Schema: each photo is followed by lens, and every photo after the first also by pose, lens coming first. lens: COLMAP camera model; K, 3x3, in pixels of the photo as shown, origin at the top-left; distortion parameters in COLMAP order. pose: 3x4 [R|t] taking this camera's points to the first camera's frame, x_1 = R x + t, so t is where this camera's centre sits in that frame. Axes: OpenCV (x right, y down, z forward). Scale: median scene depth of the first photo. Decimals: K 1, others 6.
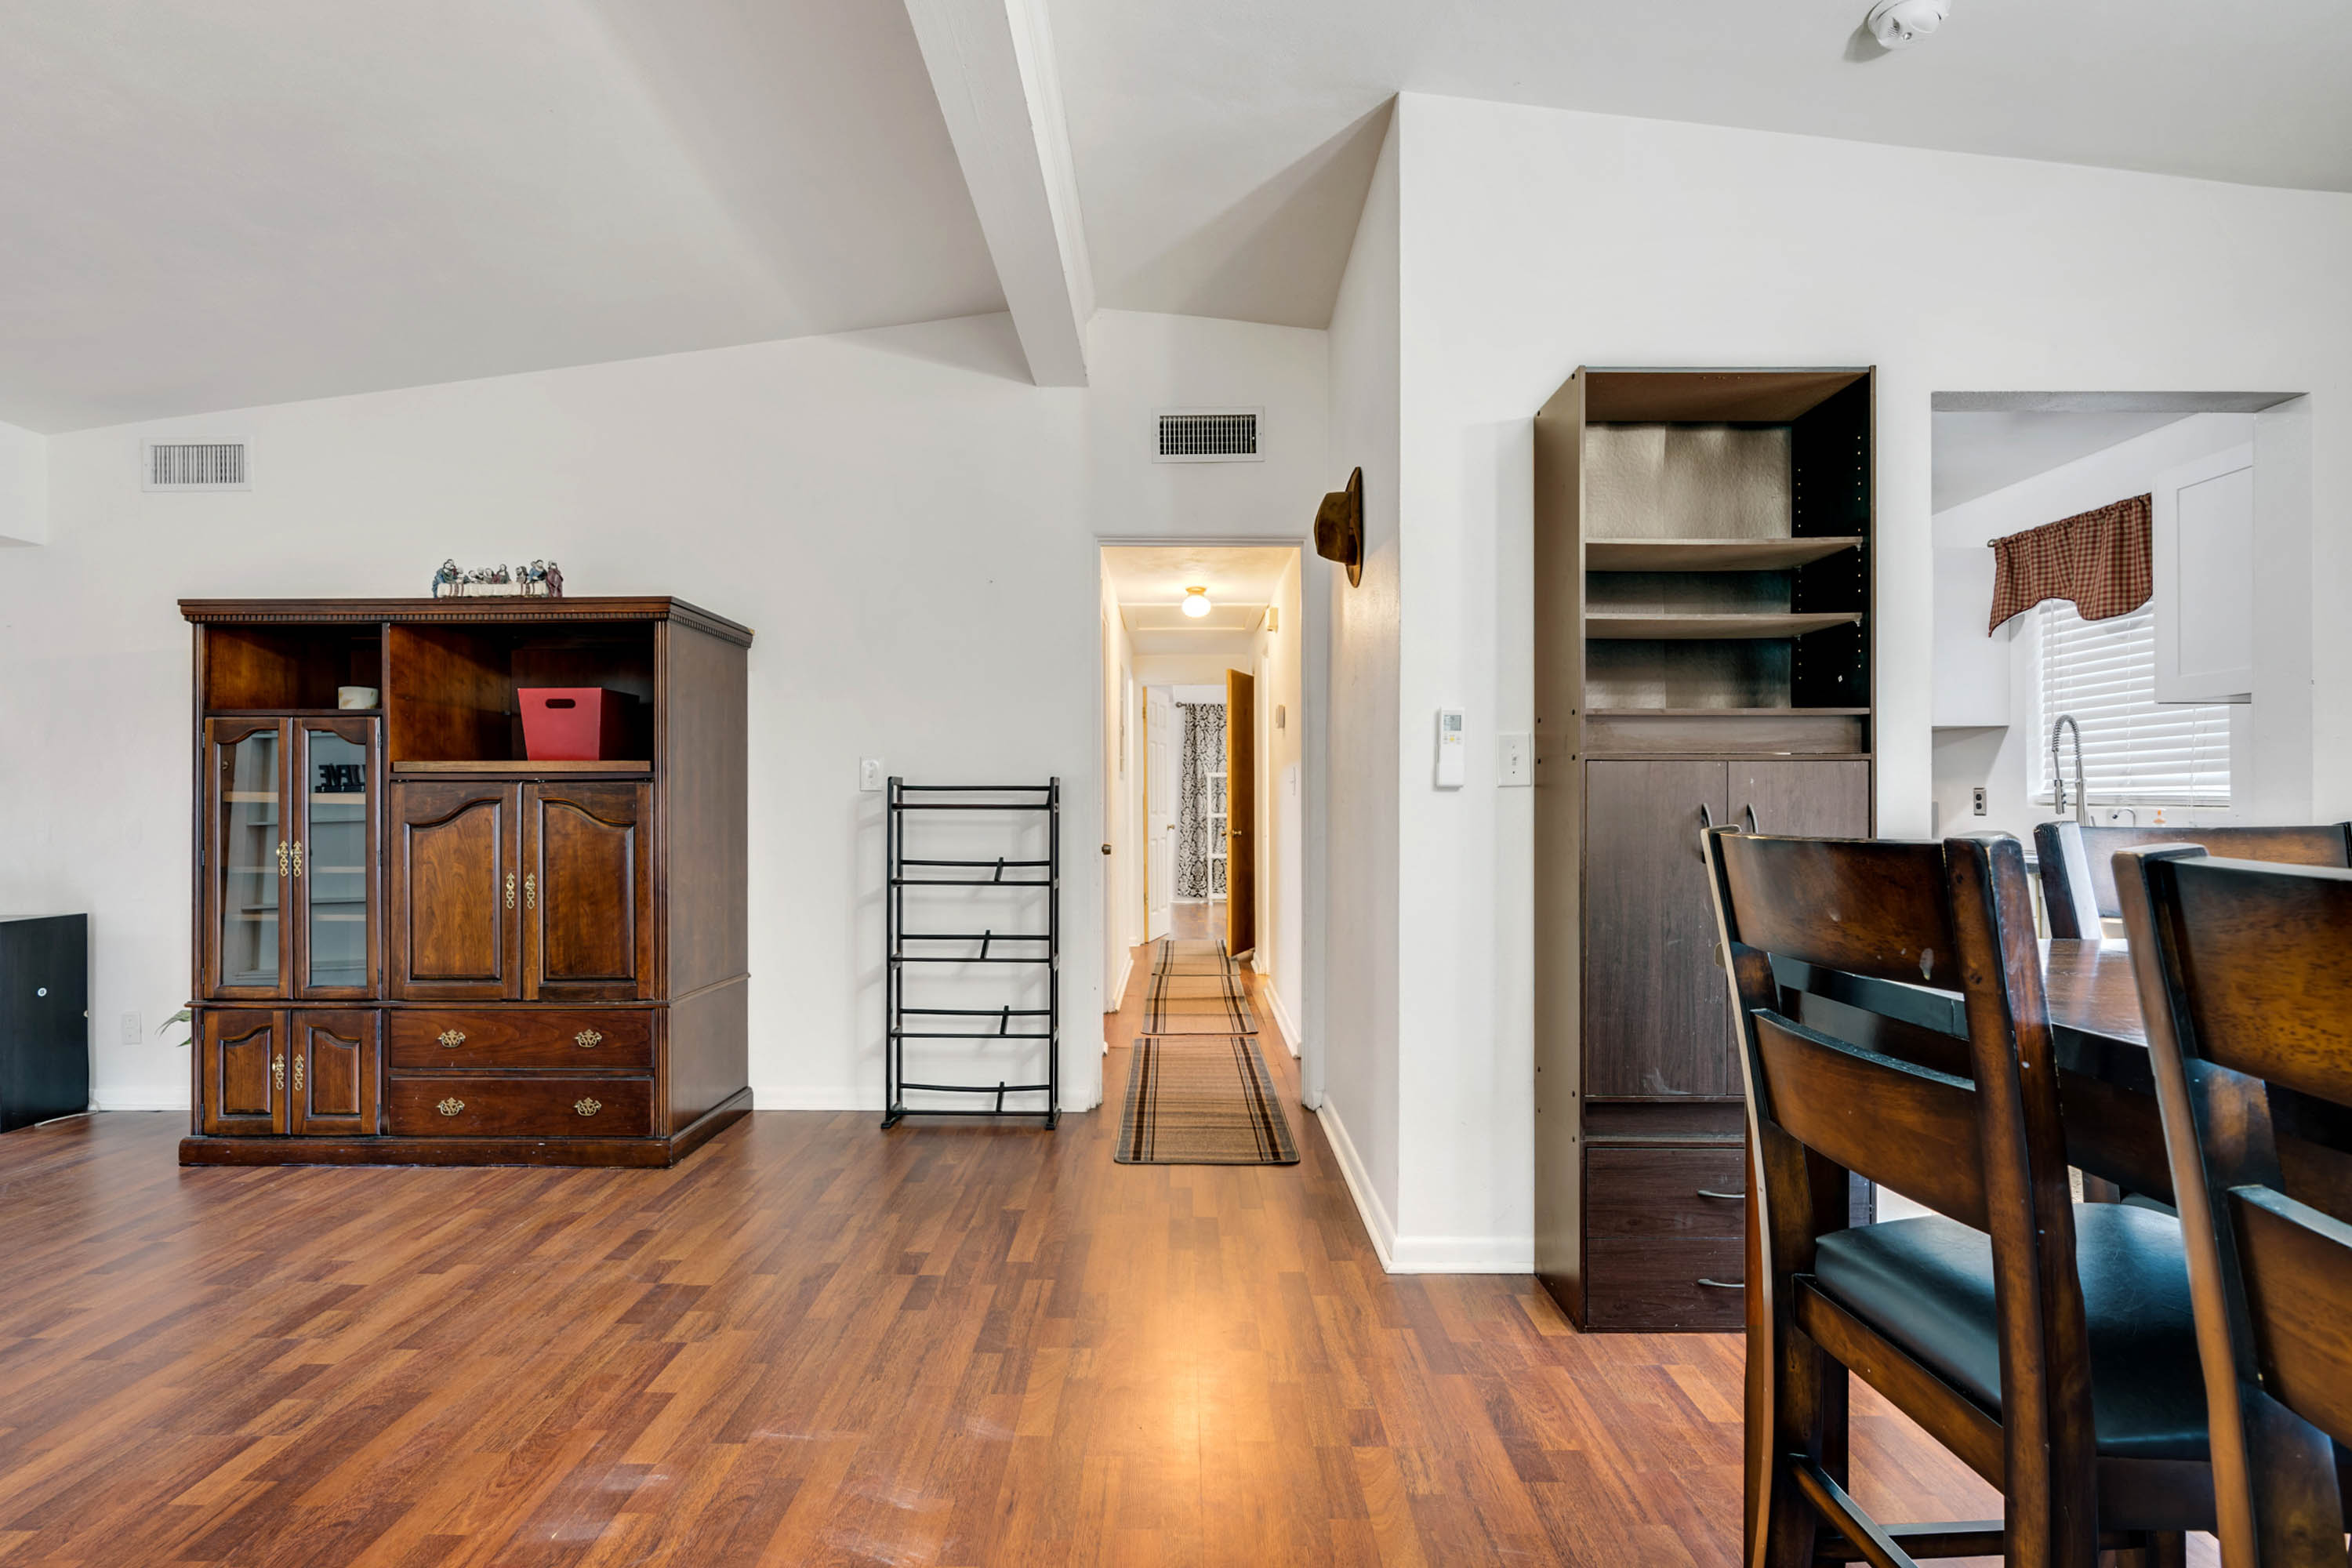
lens RADIAL K [[1122.1, 0, 1173.7], [0, 1122.1, 781.4], [0, 0, 1]] dist [0.005380, 0.000751]
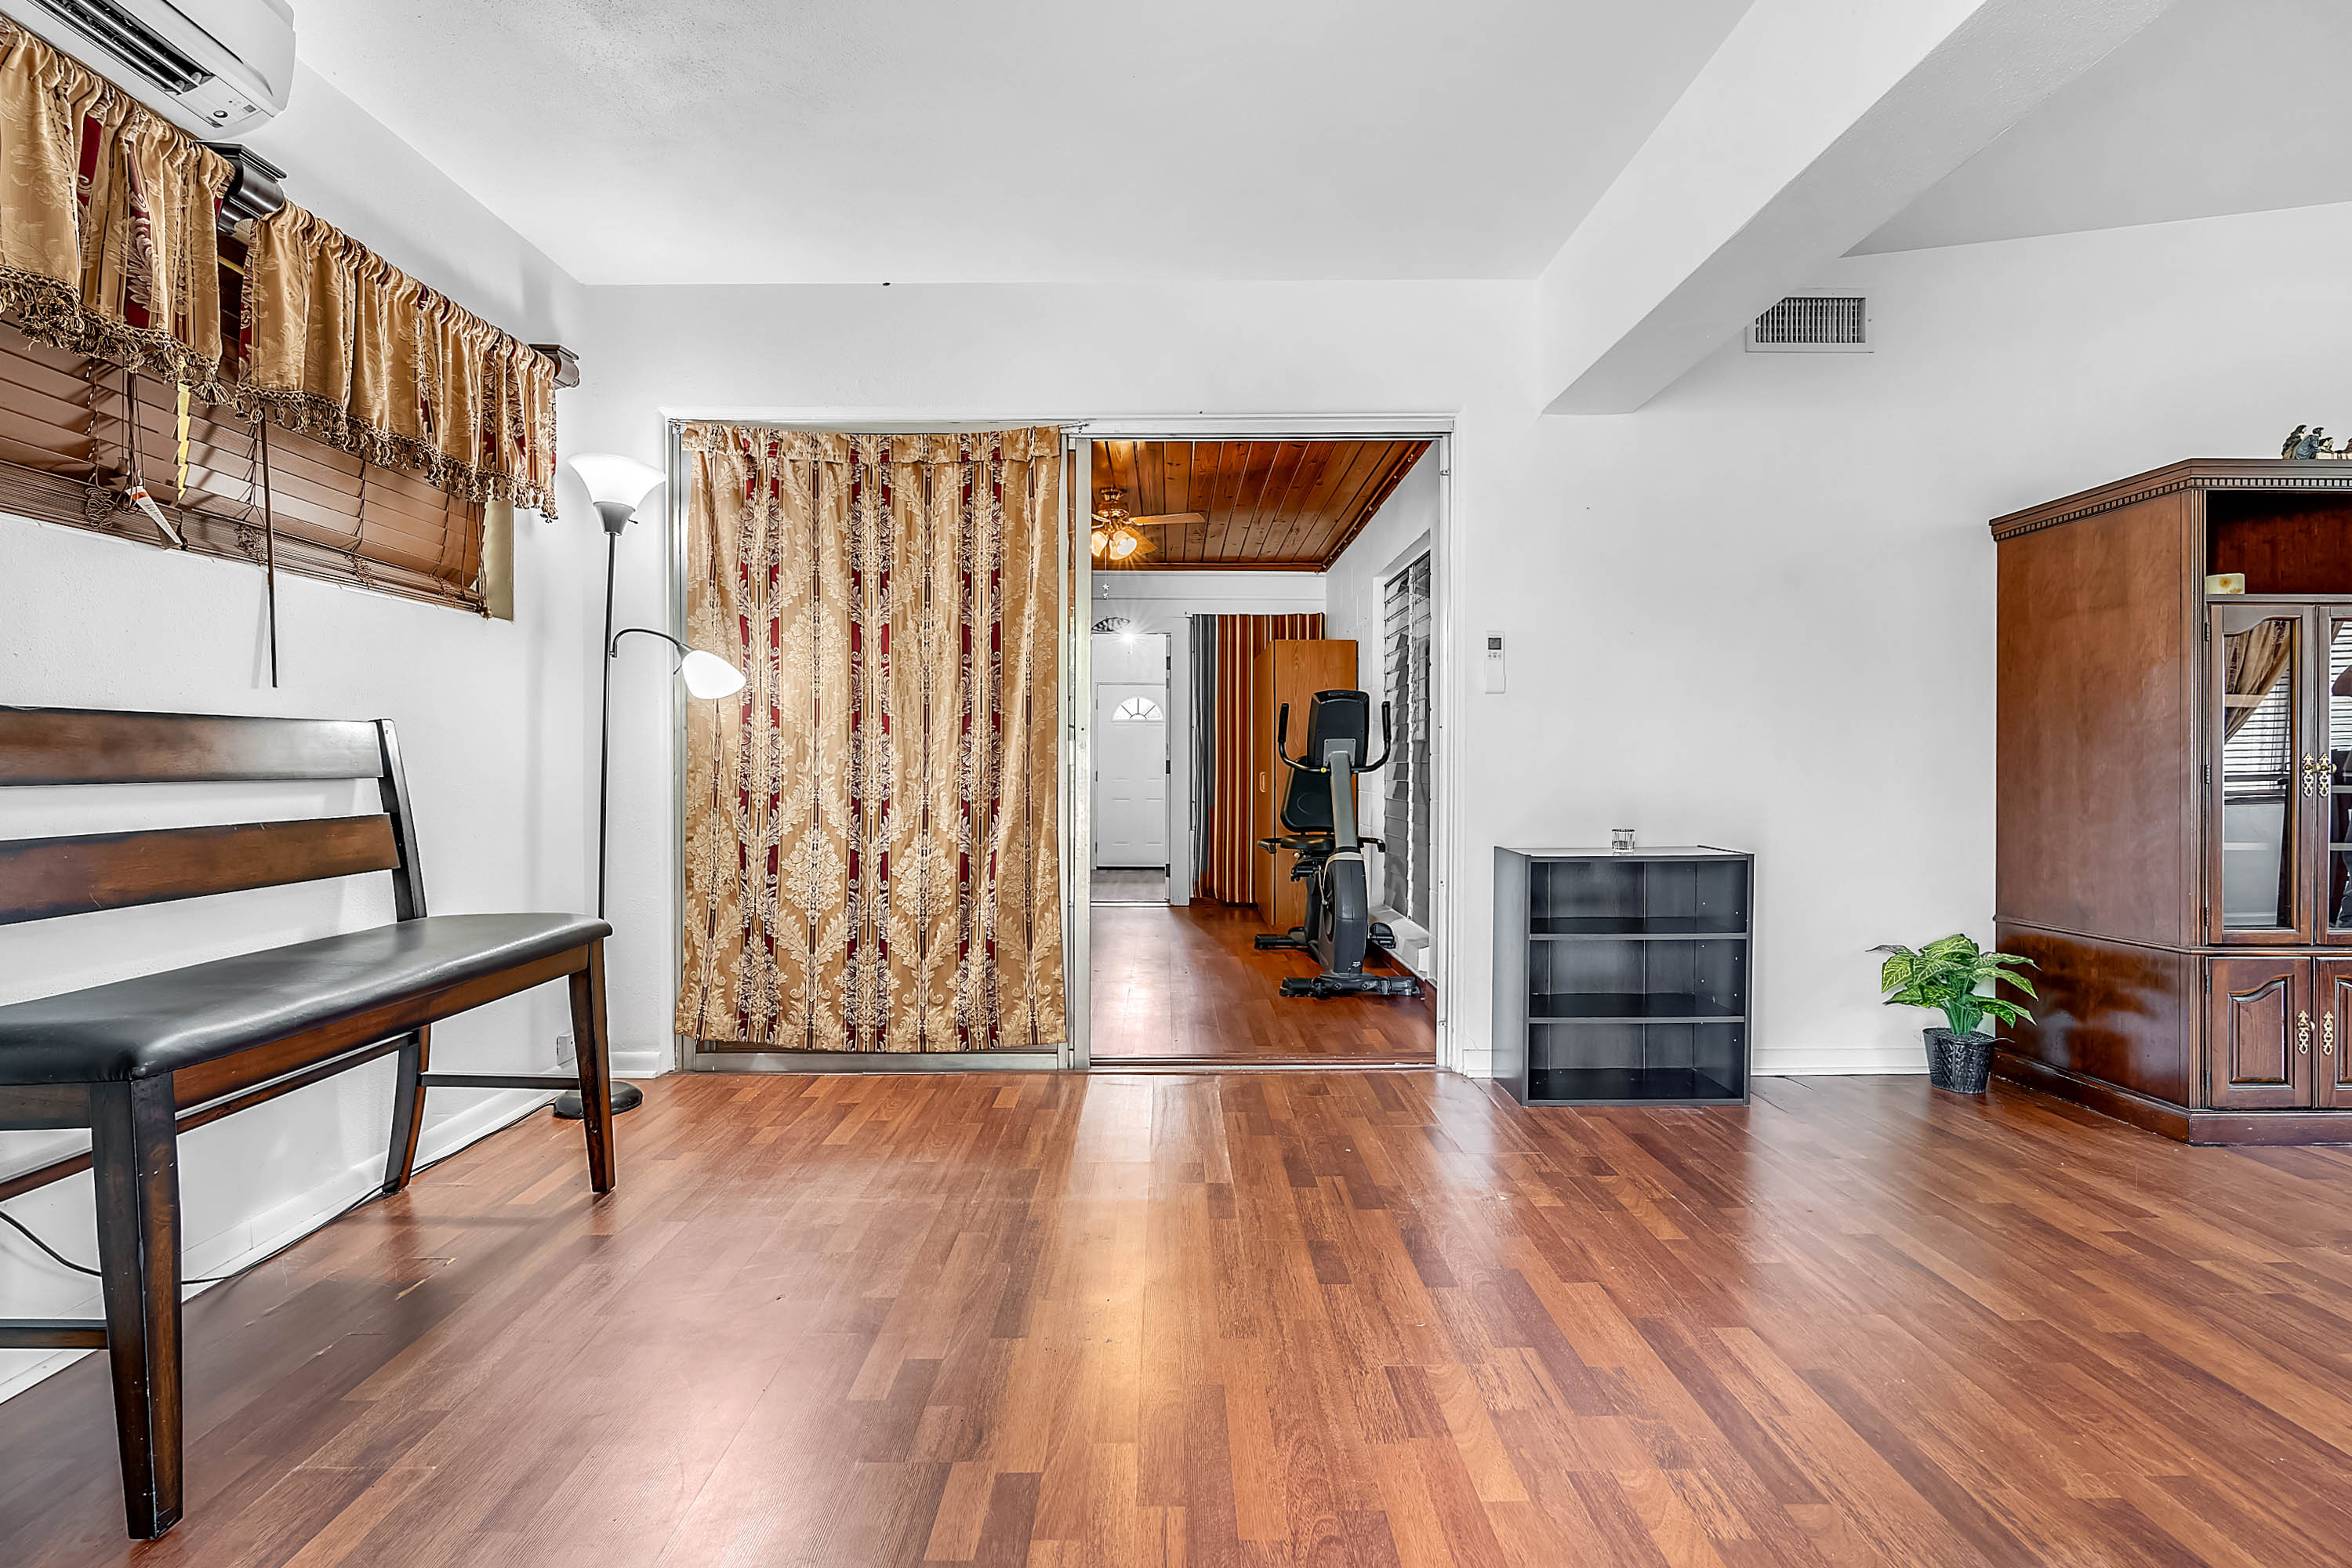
lens RADIAL K [[1076.2, 0, 1173.4], [0, 1076.2, 772.9], [0, 0, 1]] dist [-0.000401, 0.000904]
pose [[0.999895, 0.003656, 0.014030, -1.557940], [-0.004066, 0.999562, 0.029318, 0.043579], [-0.013917, -0.029372, 0.999472, 0.211091]]
